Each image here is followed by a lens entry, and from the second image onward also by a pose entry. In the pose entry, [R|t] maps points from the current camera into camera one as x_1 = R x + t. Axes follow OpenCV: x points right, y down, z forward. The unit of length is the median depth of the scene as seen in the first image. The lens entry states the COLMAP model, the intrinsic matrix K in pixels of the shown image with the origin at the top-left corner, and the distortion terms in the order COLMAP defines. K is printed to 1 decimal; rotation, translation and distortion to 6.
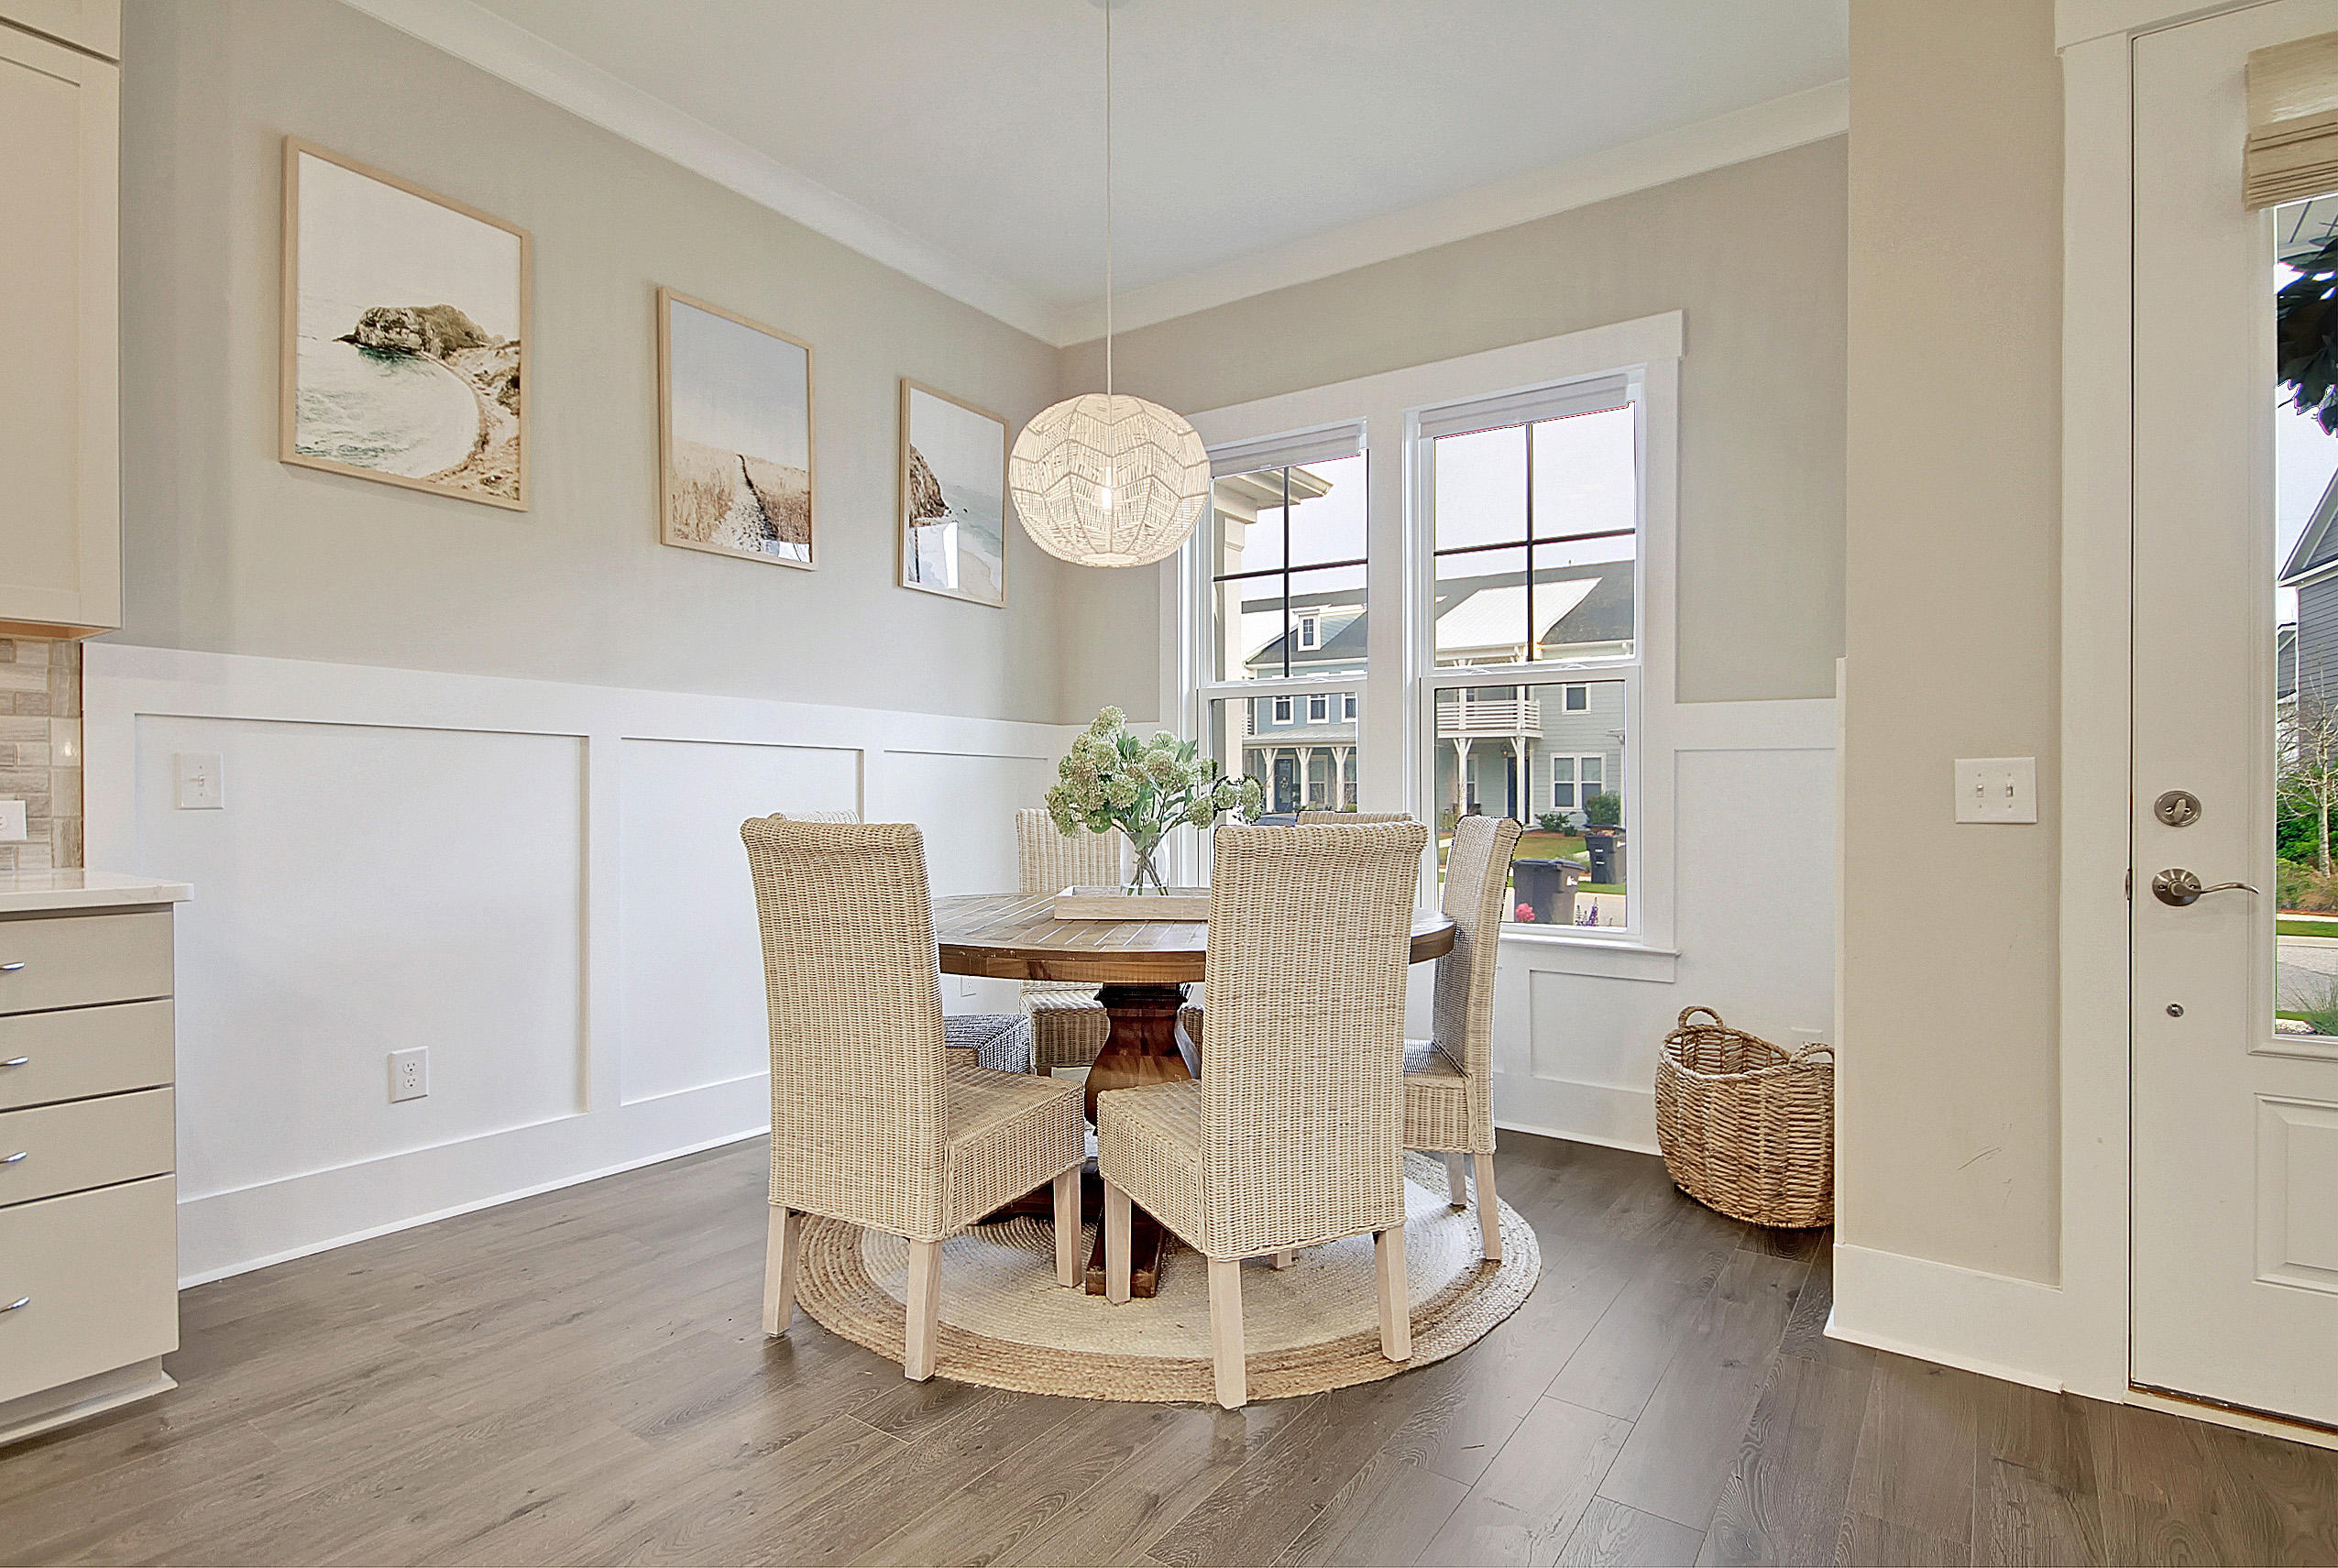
lens RADIAL K [[1122.2, 0, 1188.5], [0, 1122.2, 799.0], [0, 0, 1]] dist [0.001165, -0.000323]
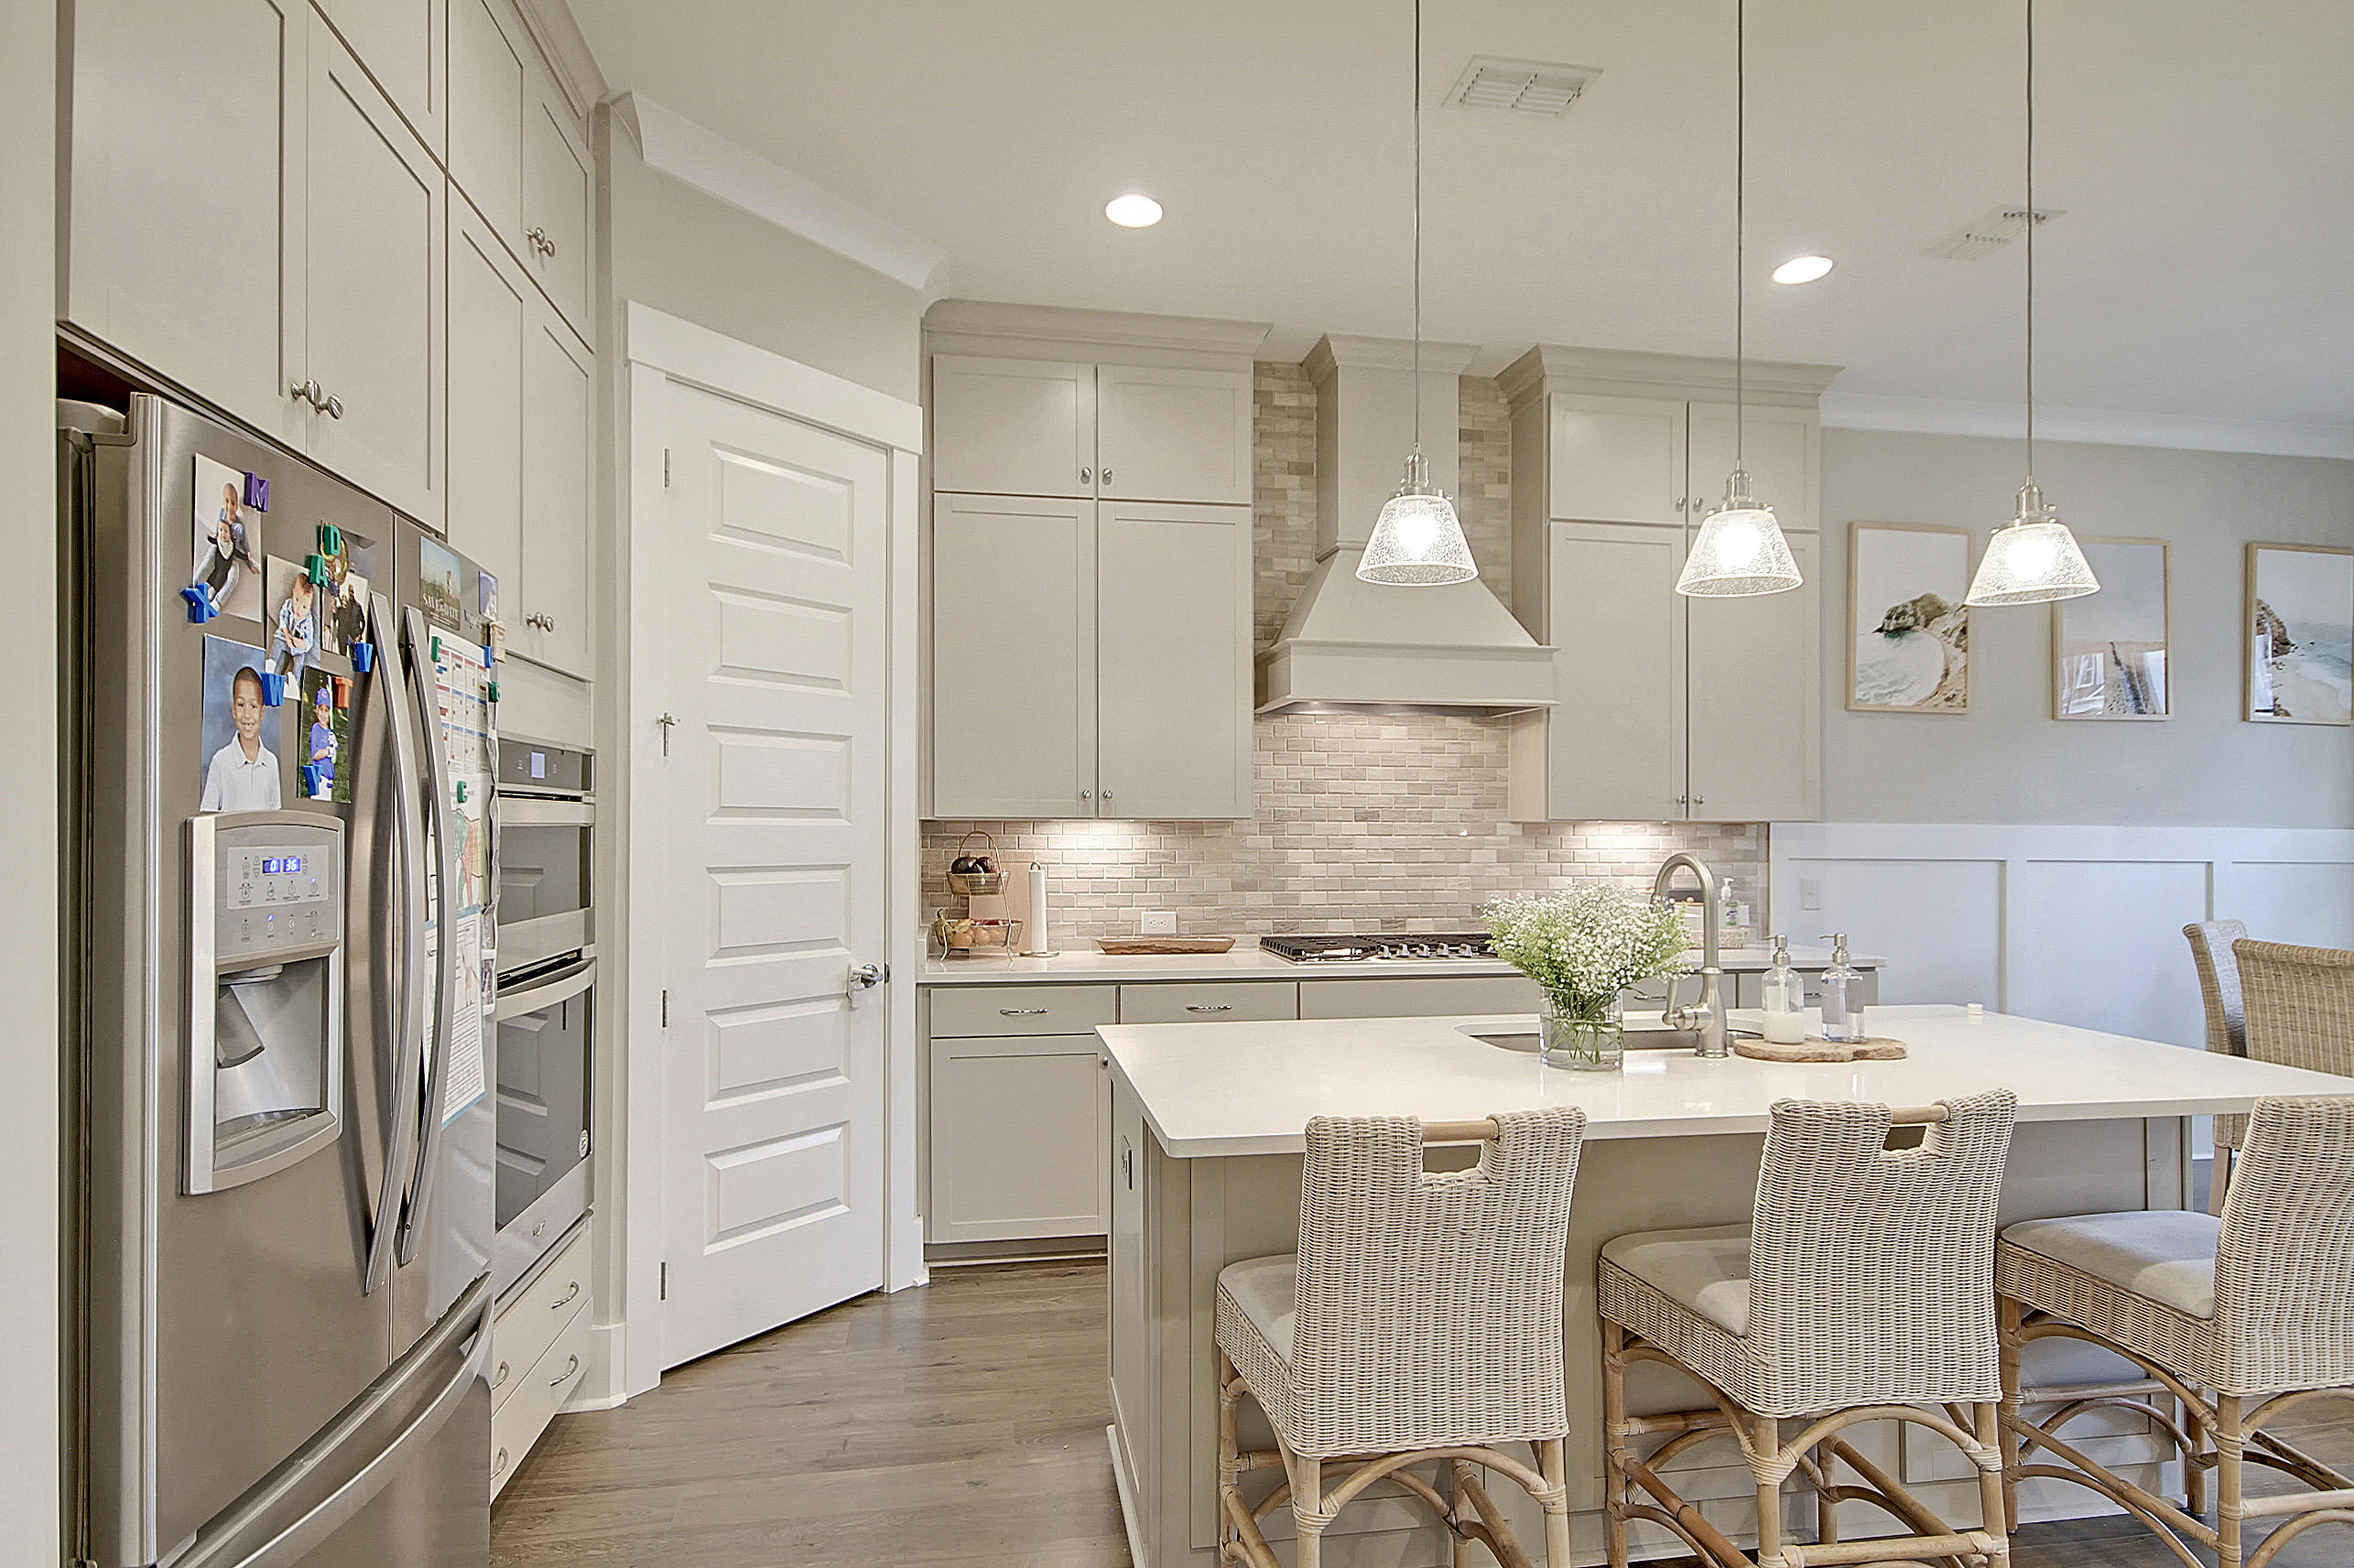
lens RADIAL K [[1296.4, 0, 1170.1], [0, 1296.4, 806.8], [0, 0, 1]] dist [0.010989, -0.000049]
pose [[0.696949, -0.012293, -0.717015, -0.092026], [-0.004969, 0.999746, -0.021971, -0.092711], [0.717103, 0.018876, 0.696712, -1.040734]]
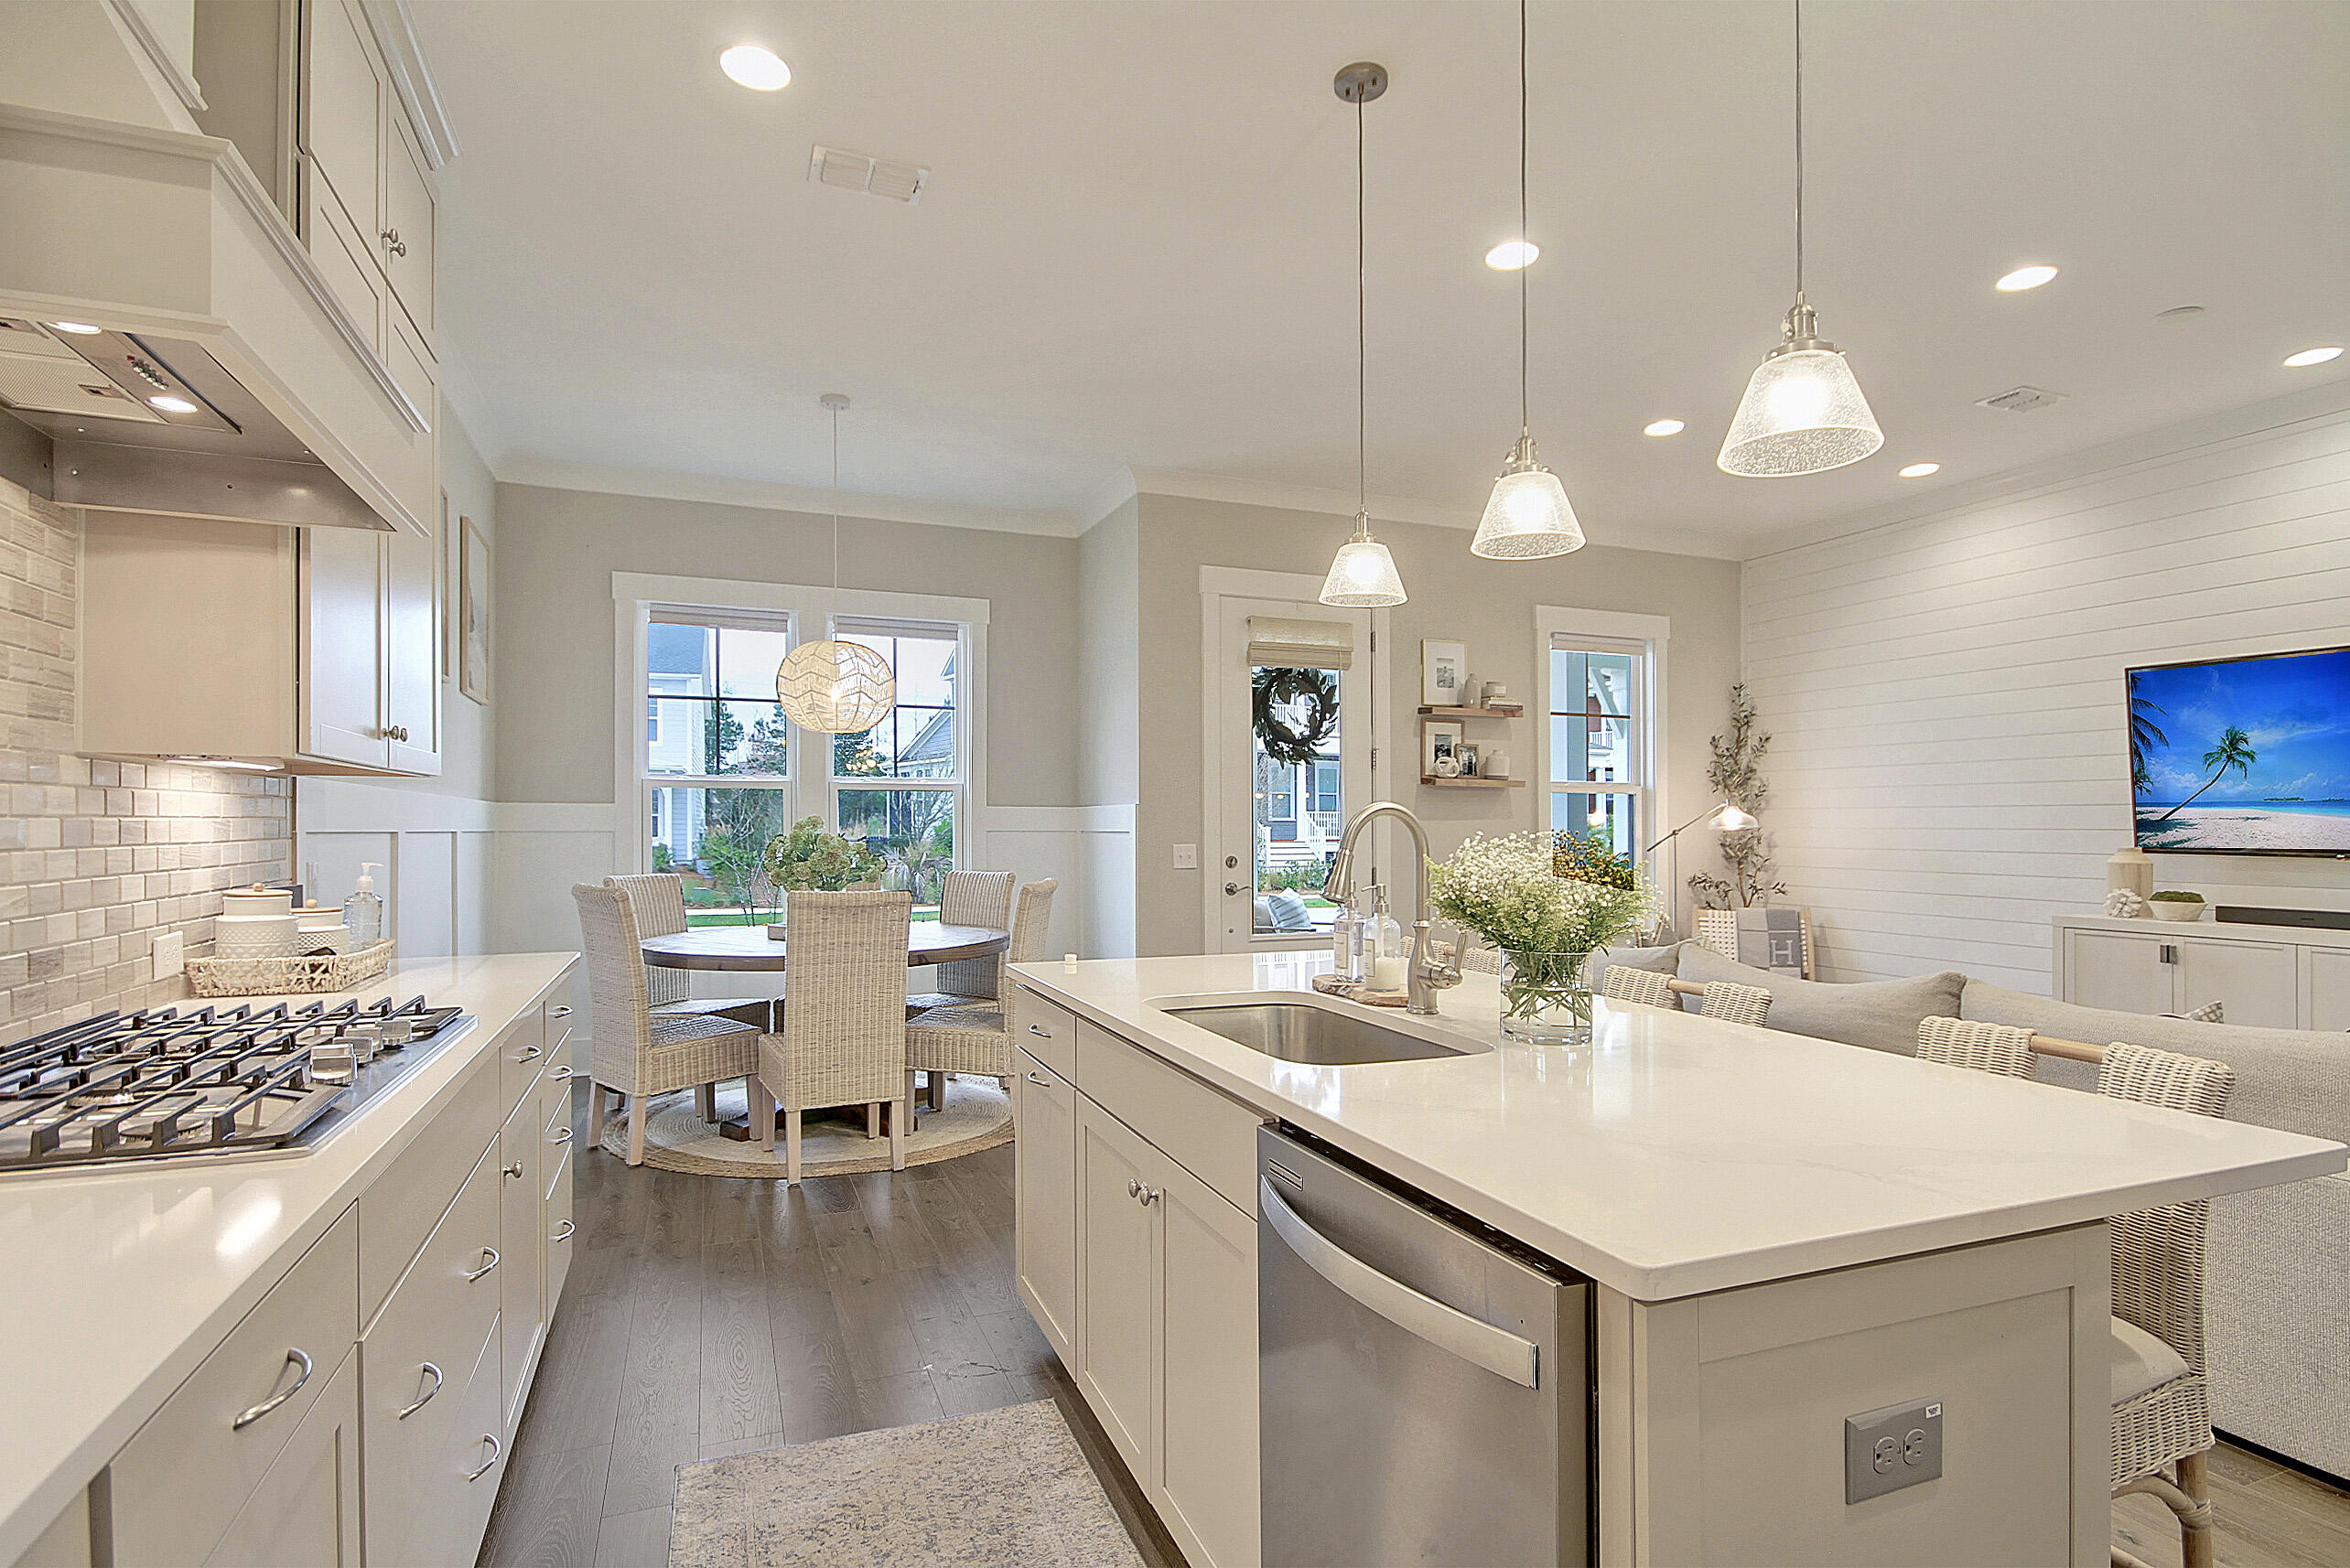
lens RADIAL K [[1127.9, 0, 1181.6], [0, 1127.9, 802.4], [0, 0, 1]] dist [0.001165, -0.000323]
pose [[0.555942, 0.012986, 0.831120, -1.156794], [0.005198, 0.999804, -0.019098, -0.064585], [-0.831205, 0.014938, 0.555765, -0.375584]]
